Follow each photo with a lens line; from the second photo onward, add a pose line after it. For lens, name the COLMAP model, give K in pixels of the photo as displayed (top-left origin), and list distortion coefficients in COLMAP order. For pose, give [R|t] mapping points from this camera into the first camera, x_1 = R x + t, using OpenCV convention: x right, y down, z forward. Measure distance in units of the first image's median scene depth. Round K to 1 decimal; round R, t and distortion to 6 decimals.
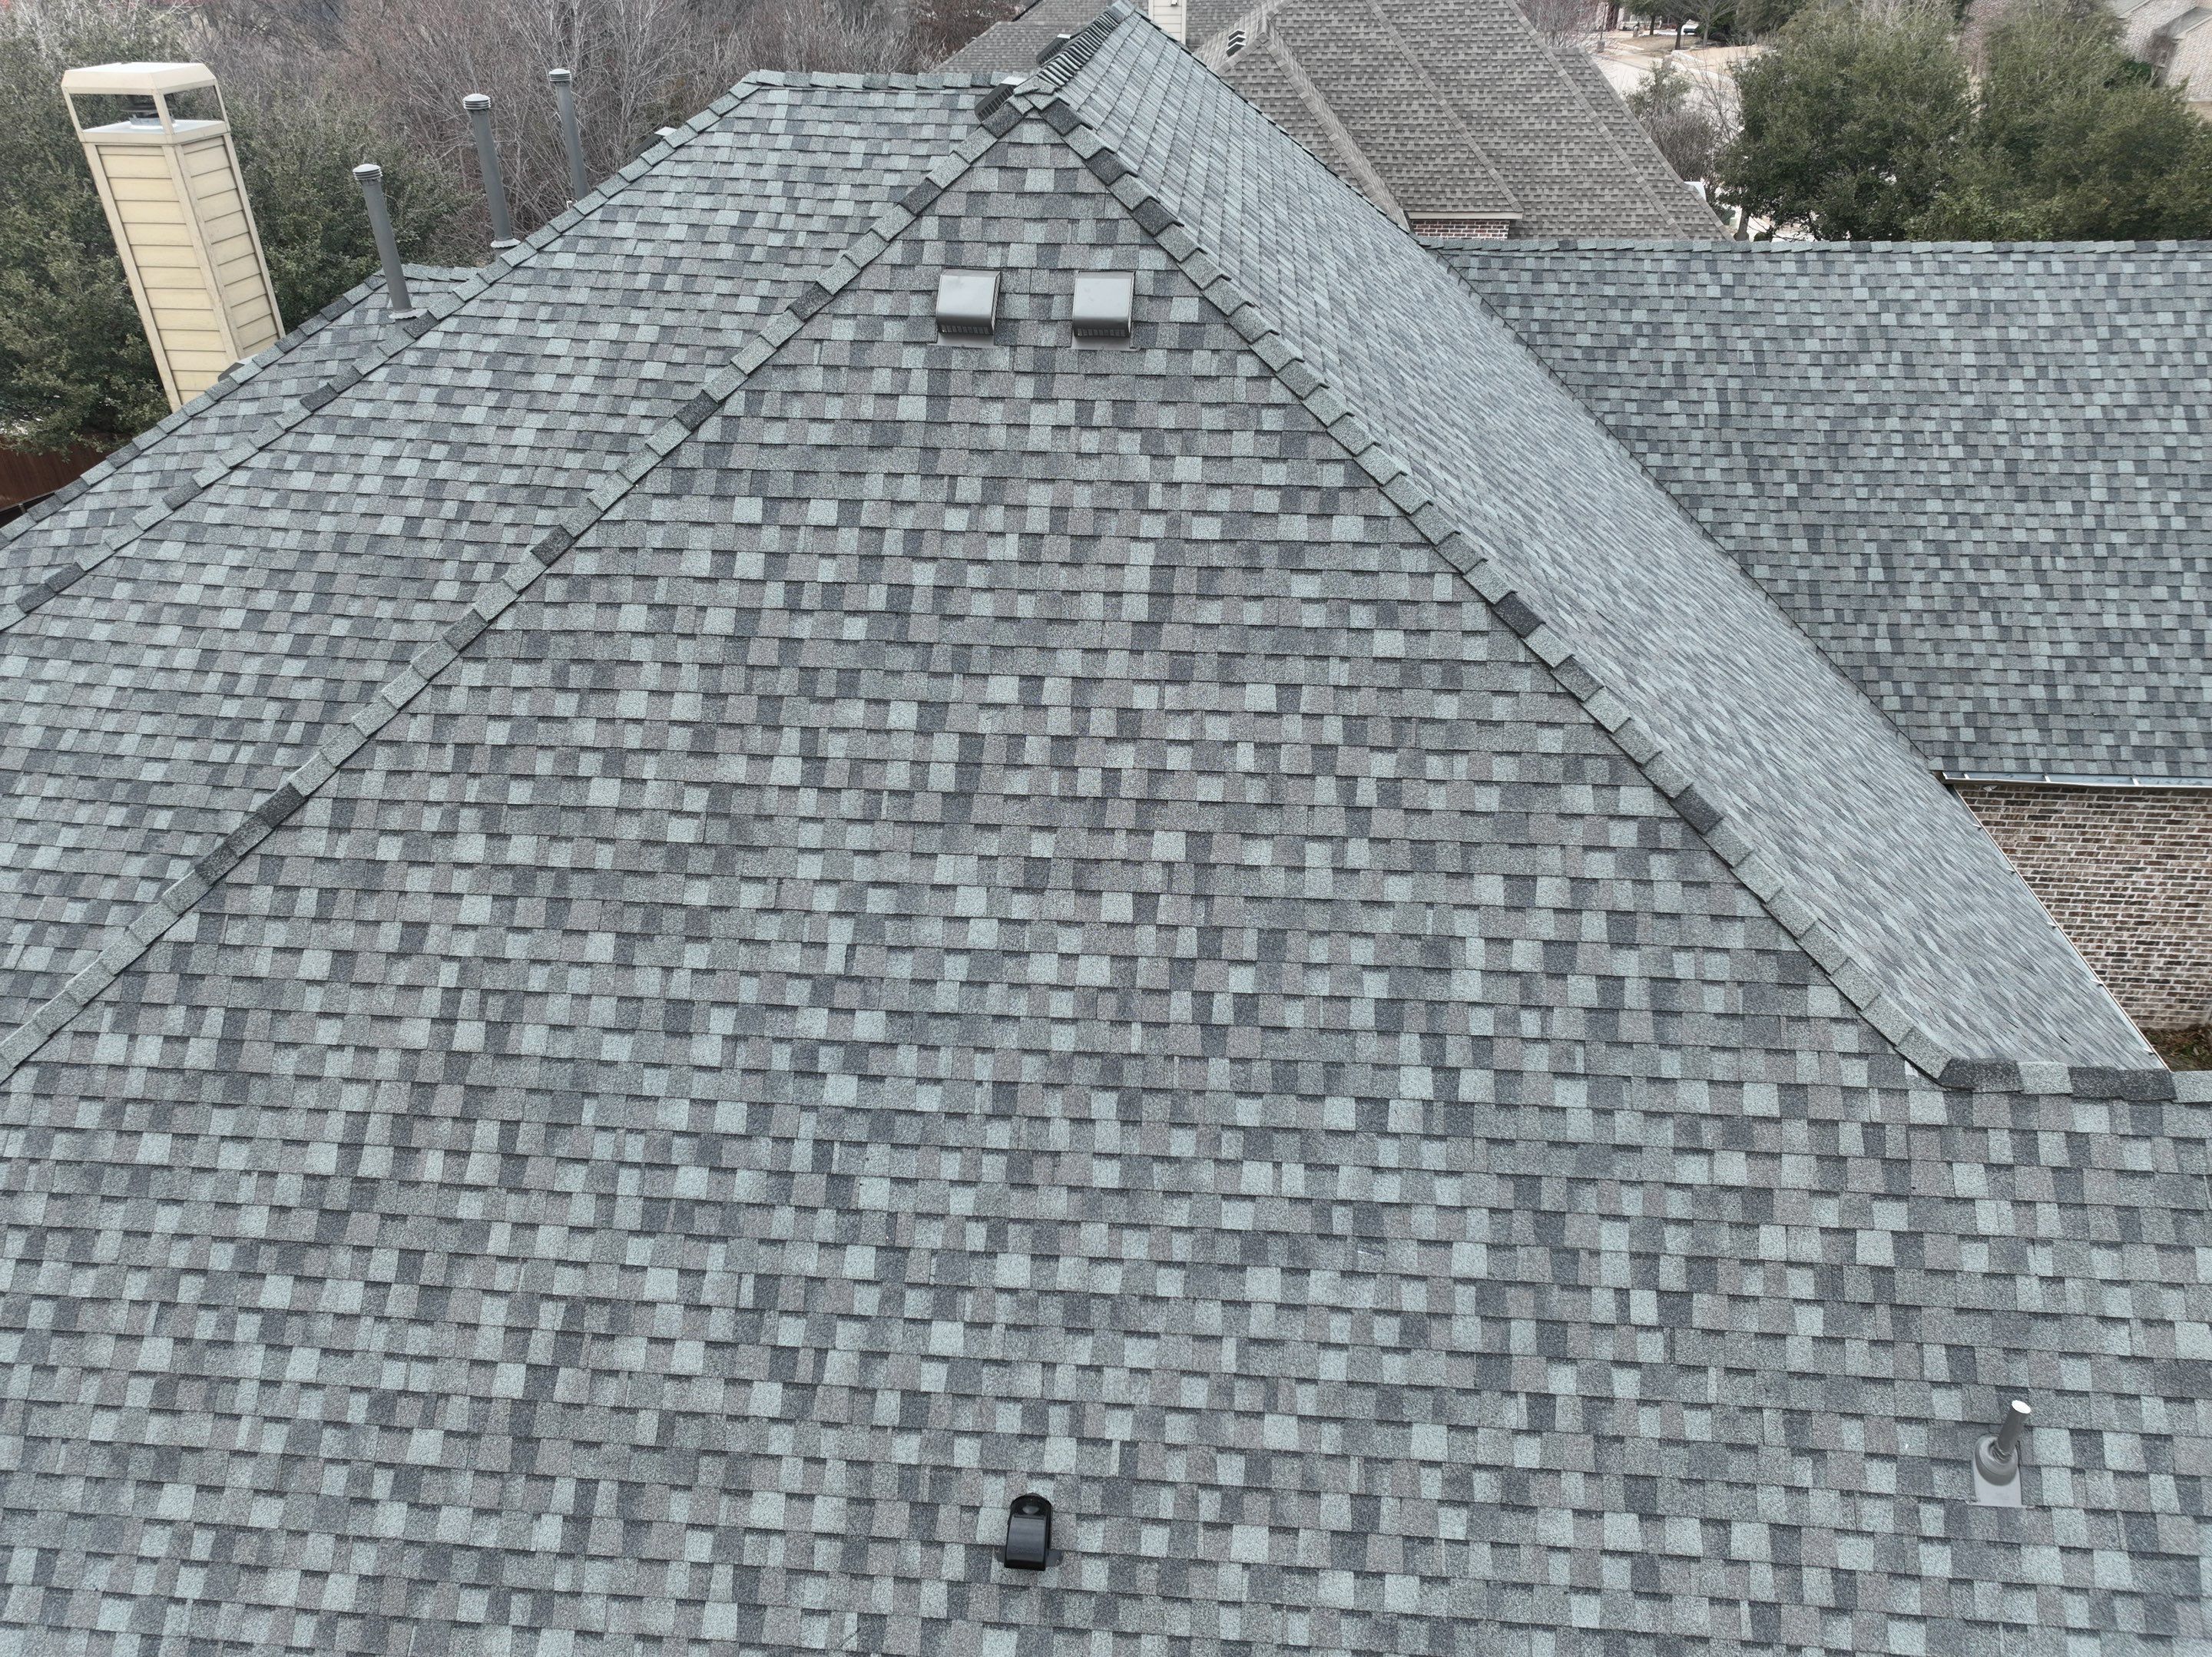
lens RADIAL K [[1551.9, 0, 1111.4], [0, 1551.9, 826.0], [0, 0, 1]] dist [-0.001107, 0.019804]
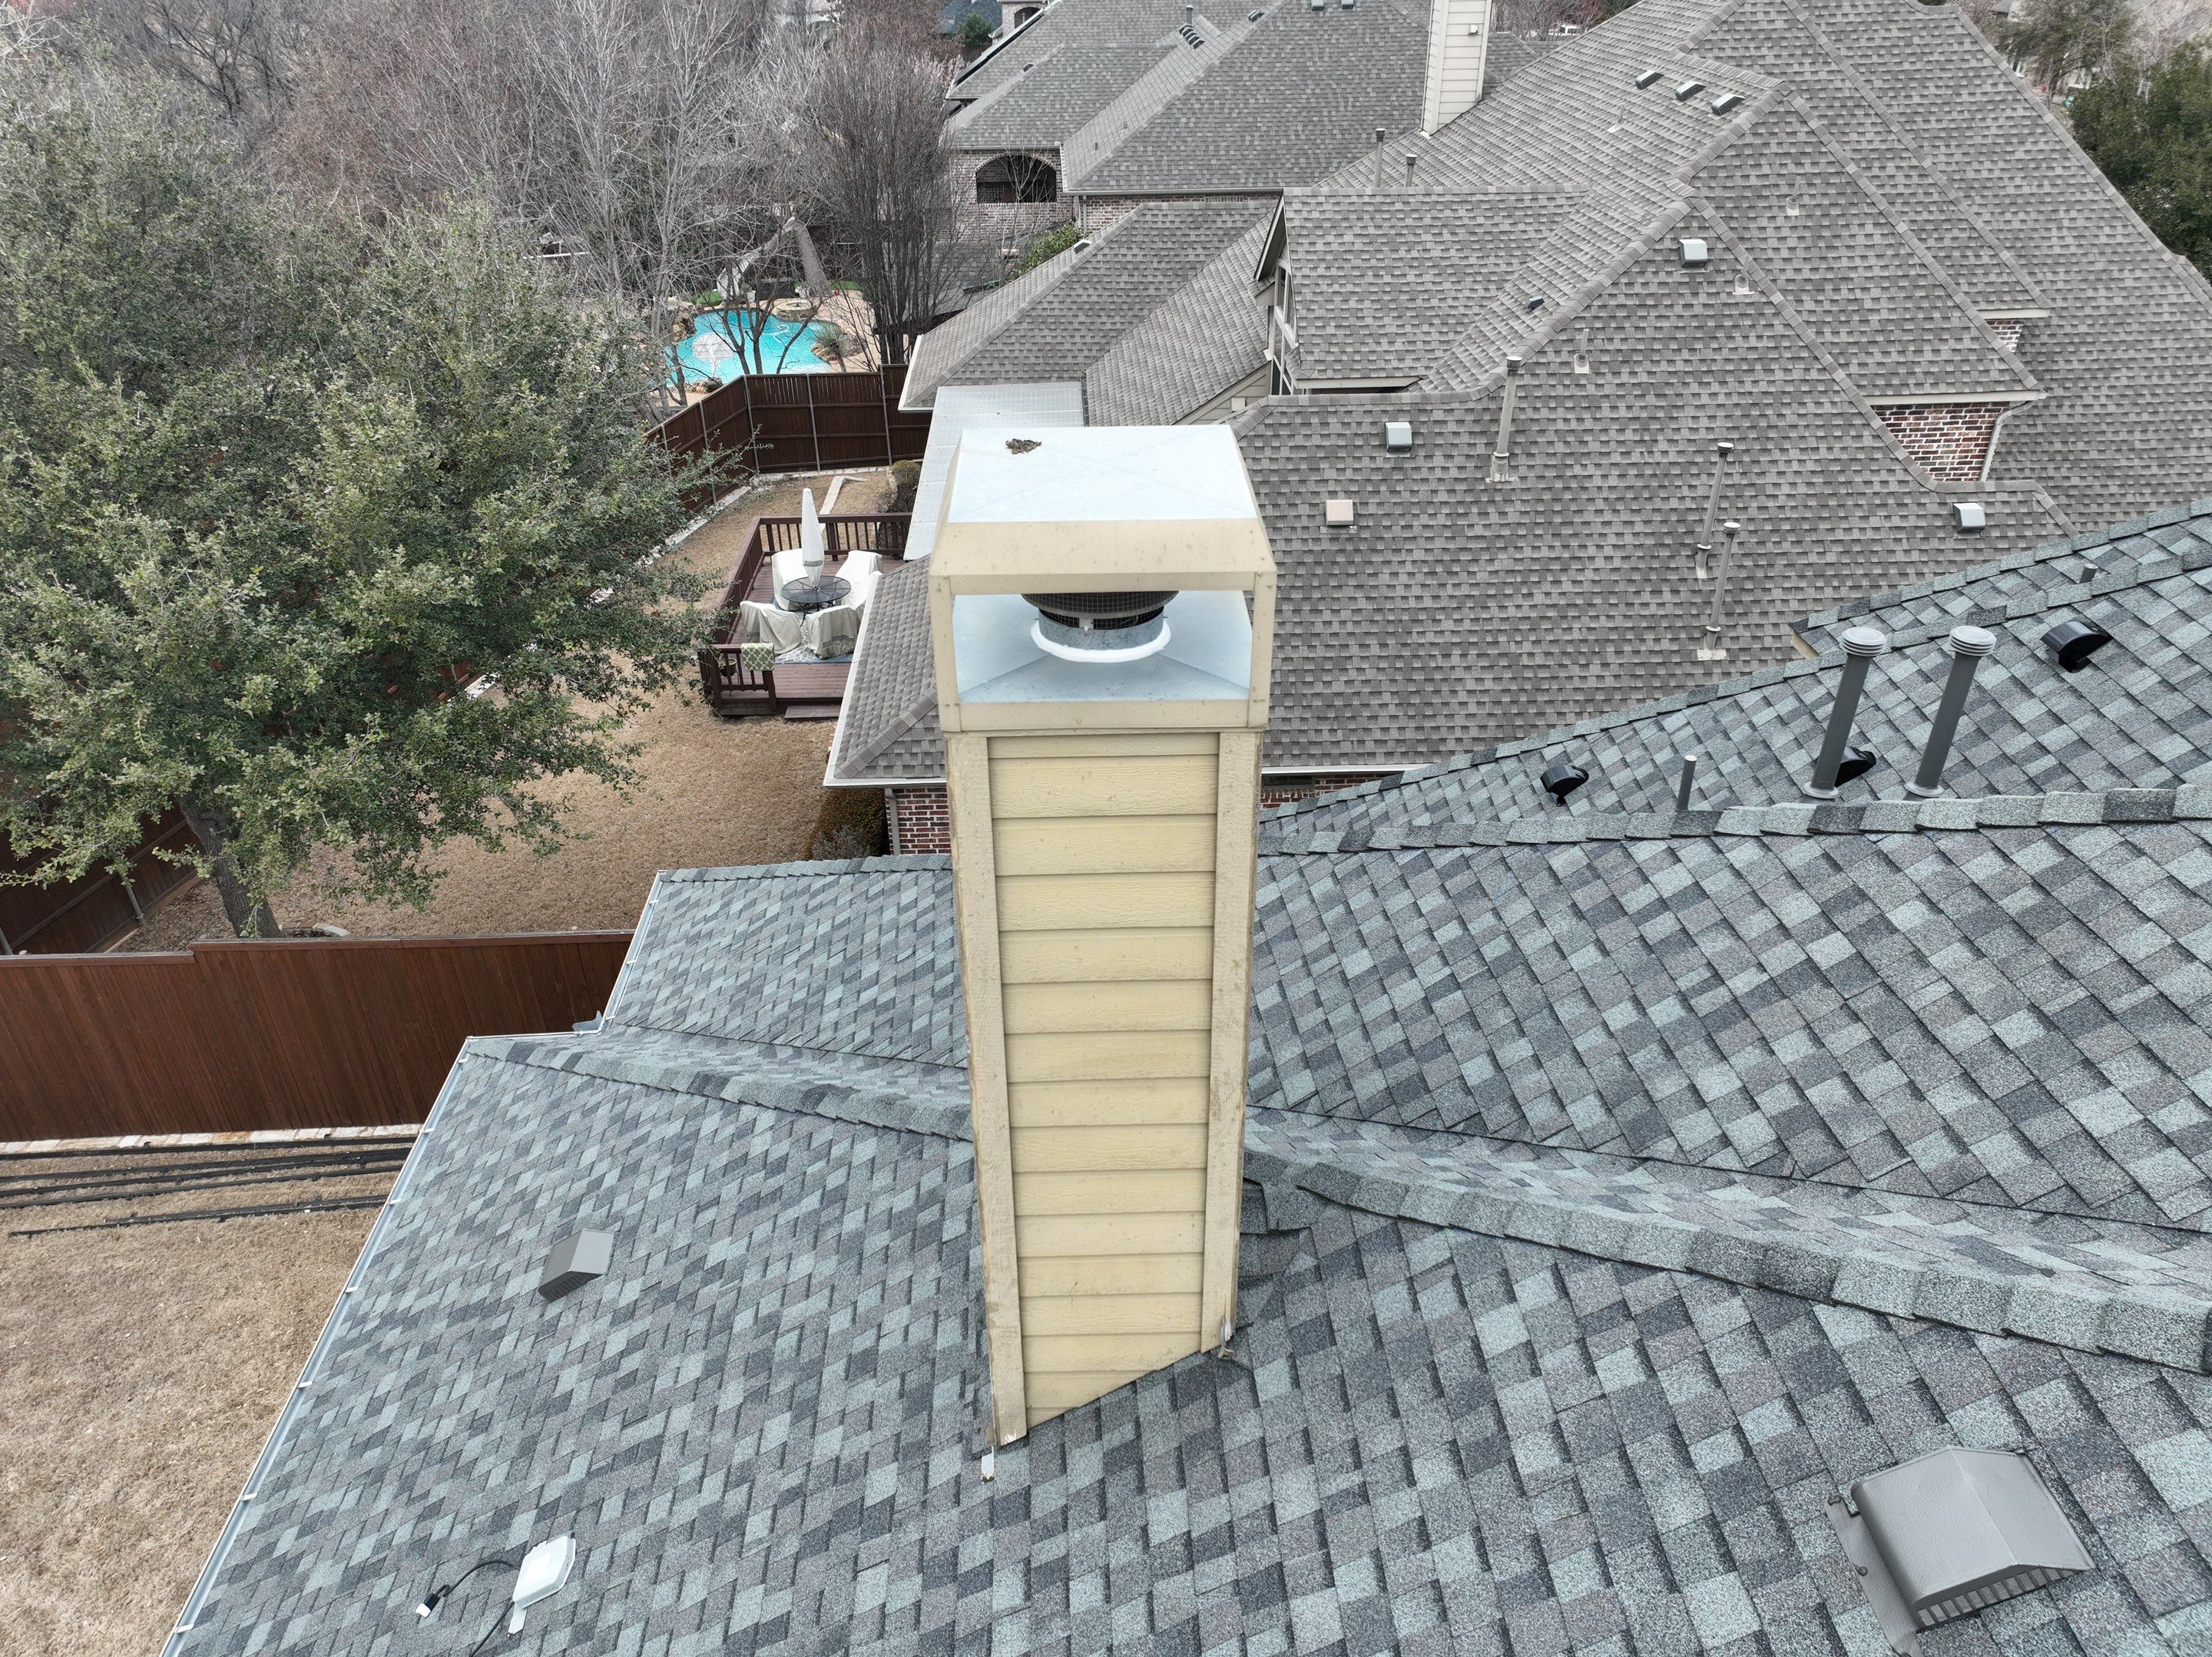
lens RADIAL K [[1551.9, 0, 1107.8], [0, 1551.9, 841.5], [0, 0, 1]] dist [-0.001107, 0.019804]
pose [[0.993699, -0.062918, 0.092752, -0.083232], [0.062359, 0.998014, 0.008914, -0.052948], [-0.093128, -0.003074, 0.995649, 0.089279]]
